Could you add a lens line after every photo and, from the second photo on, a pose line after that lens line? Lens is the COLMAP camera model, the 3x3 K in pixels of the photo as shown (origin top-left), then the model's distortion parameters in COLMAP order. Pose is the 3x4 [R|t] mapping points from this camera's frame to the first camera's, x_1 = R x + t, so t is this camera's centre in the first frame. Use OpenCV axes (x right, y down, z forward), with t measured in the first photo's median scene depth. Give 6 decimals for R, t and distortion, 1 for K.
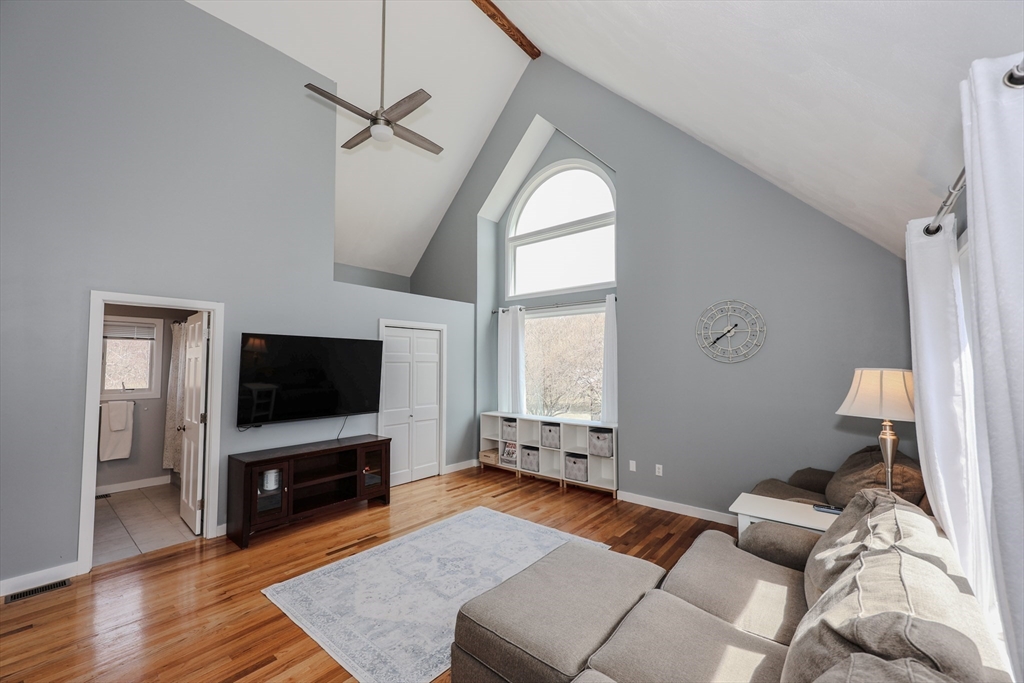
lens RADIAL K [[414.2, 0, 509.0], [0, 414.2, 343.7], [0, 0, 1]] dist [0.000376, 0.000198]
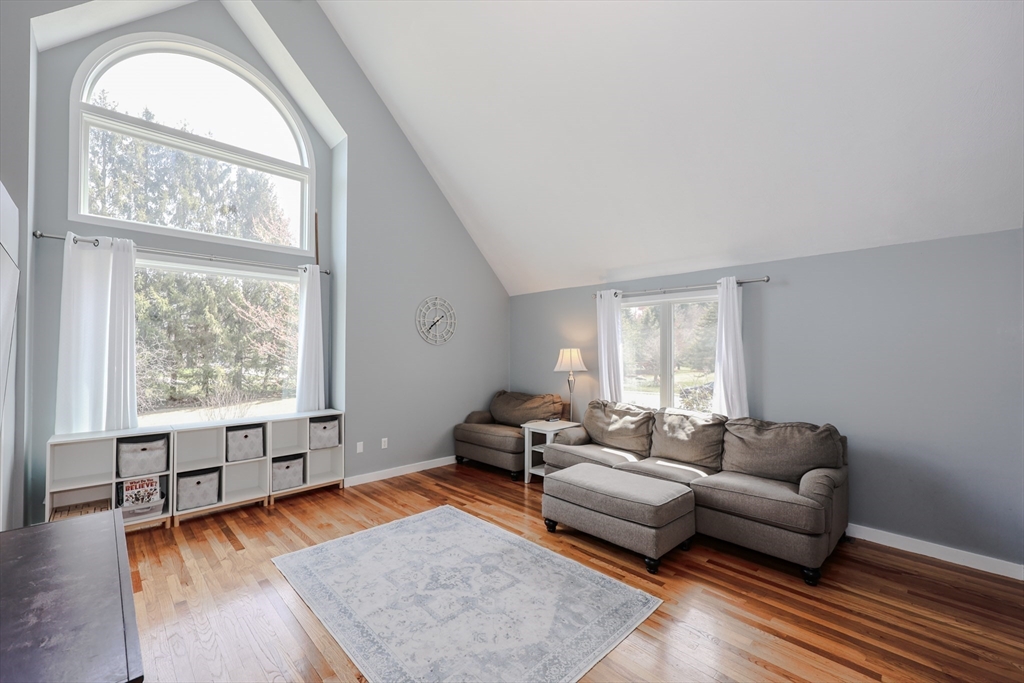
lens RADIAL K [[417.6, 0, 511.4], [0, 417.6, 347.2], [0, 0, 1]] dist [0.000591, 0.000035]
pose [[0.099089, 0.008681, 0.995041, -0.636411], [-0.051439, 0.998670, -0.003591, 0.038461], [-0.993748, -0.050828, 0.099404, 0.530932]]
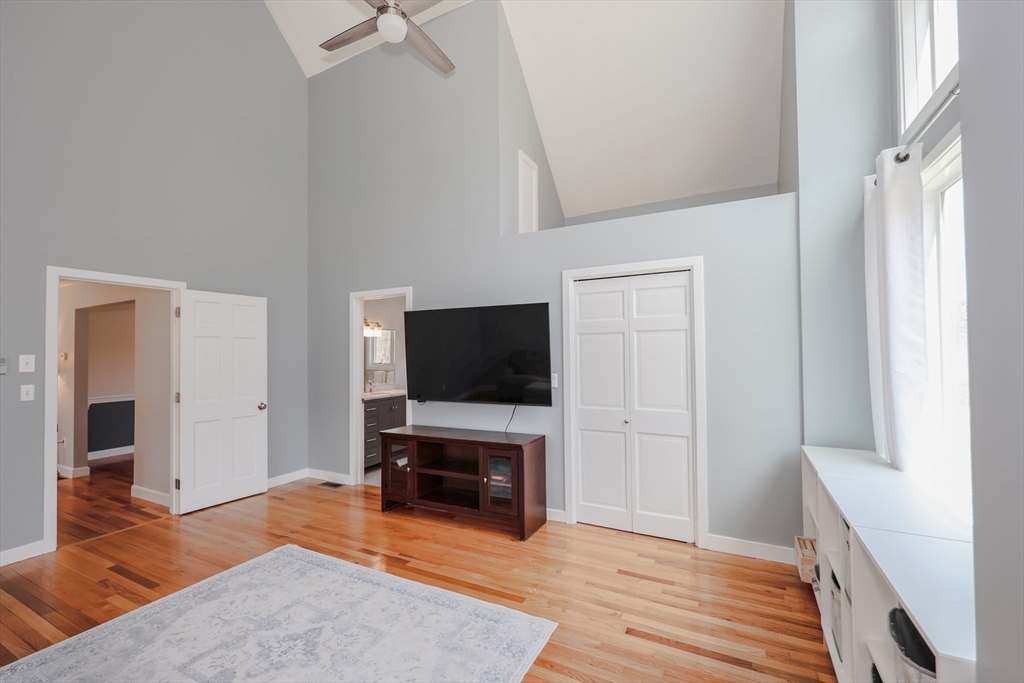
lens RADIAL K [[432.1, 0, 506.7], [0, 432.1, 344.5], [0, 0, 1]] dist [0.005727, -0.000096]
pose [[0.204161, -0.024471, -0.978631, 0.384714], [0.059587, 0.998144, -0.012528, 0.066983], [0.977122, -0.055756, 0.205241, 0.792194]]
